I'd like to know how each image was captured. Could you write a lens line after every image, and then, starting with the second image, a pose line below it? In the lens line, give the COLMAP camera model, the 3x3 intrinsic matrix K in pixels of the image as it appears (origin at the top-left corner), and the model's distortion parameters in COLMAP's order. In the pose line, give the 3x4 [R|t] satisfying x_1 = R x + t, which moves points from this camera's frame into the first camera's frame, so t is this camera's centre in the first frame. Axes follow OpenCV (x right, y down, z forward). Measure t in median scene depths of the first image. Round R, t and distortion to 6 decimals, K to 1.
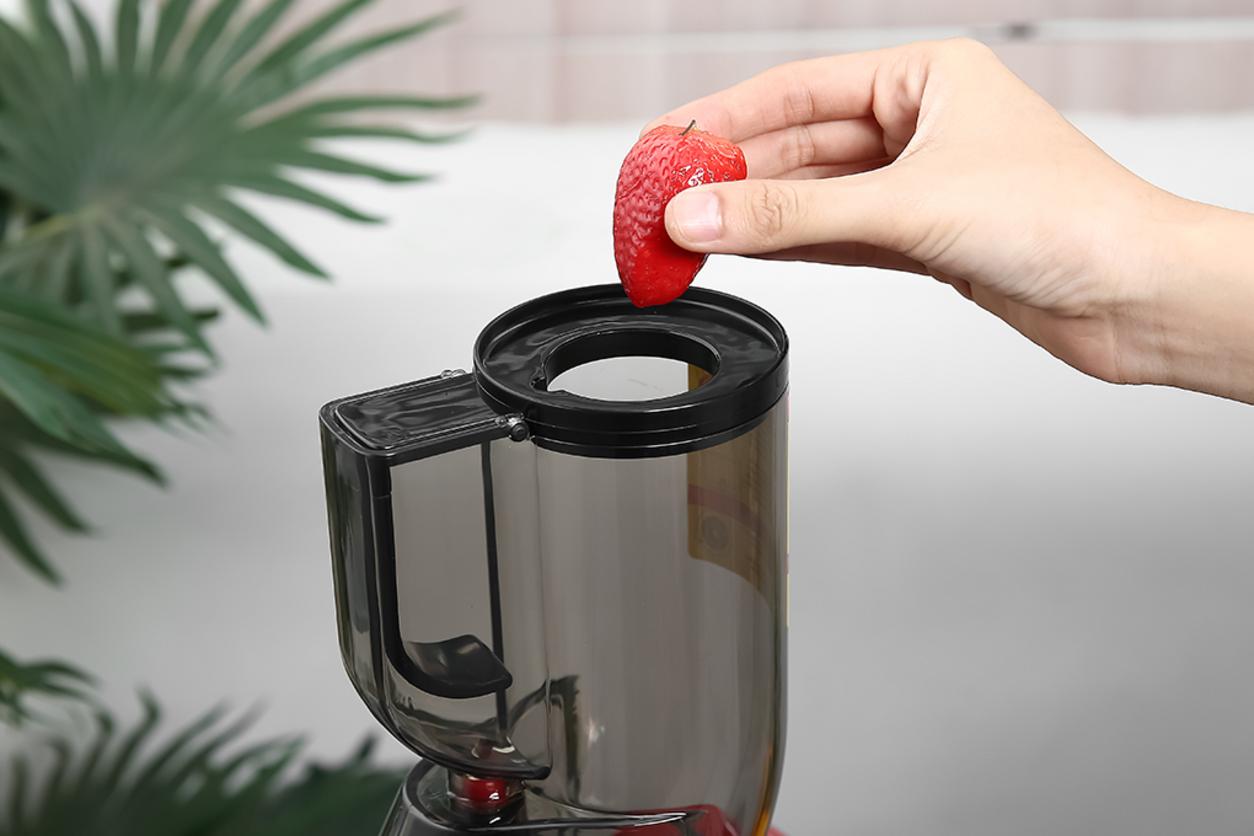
lens RADIAL K [[2604.6, 0, 626.4], [0, 2604.6, 512.9], [0, 0, 1]] dist [0.158524, 0.087243]
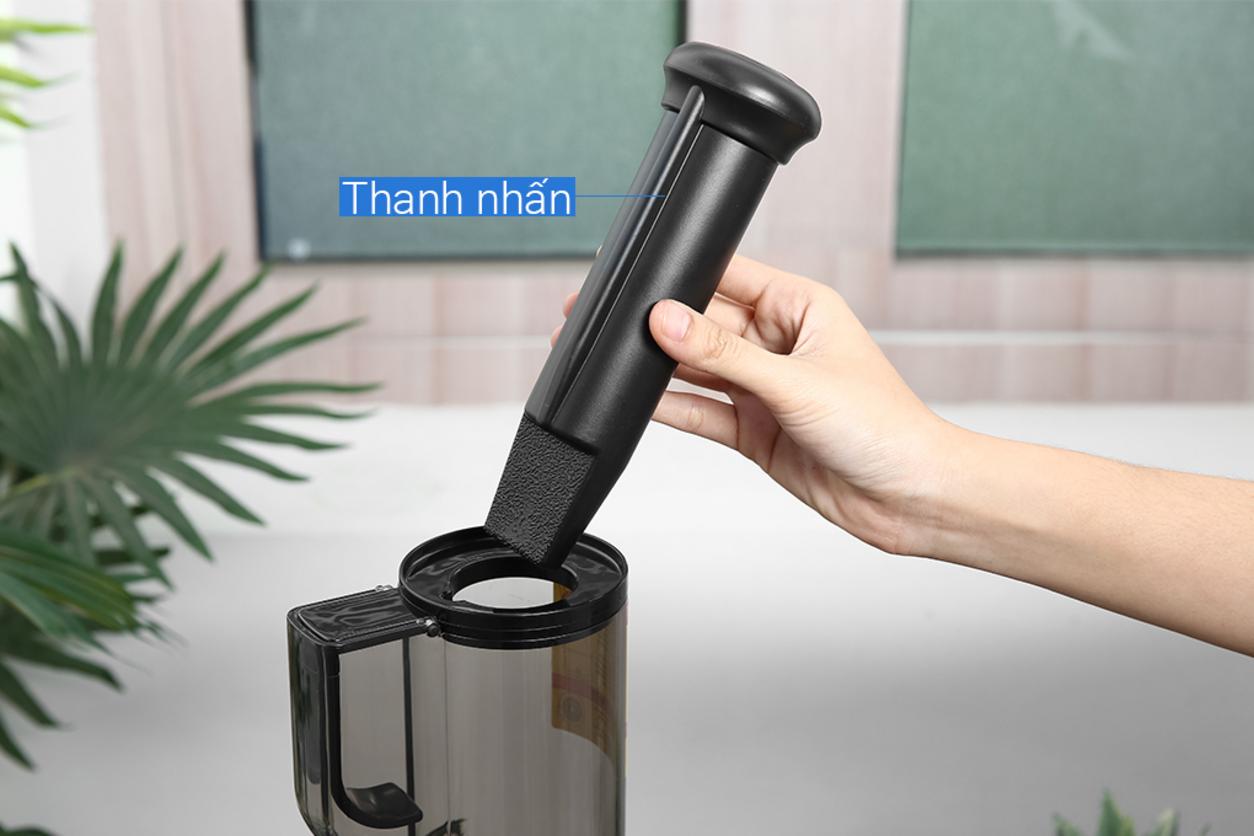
lens RADIAL K [[2335.5, 0, 601.1], [0, 2335.5, 424.0], [0, 0, 1]] dist [0.188251, -0.153423]
pose [[0.998076, 0.011669, 0.060888, -0.026724], [-0.003221, 0.990560, -0.137045, 0.027726], [-0.061912, 0.136585, 0.988692, -0.221219]]
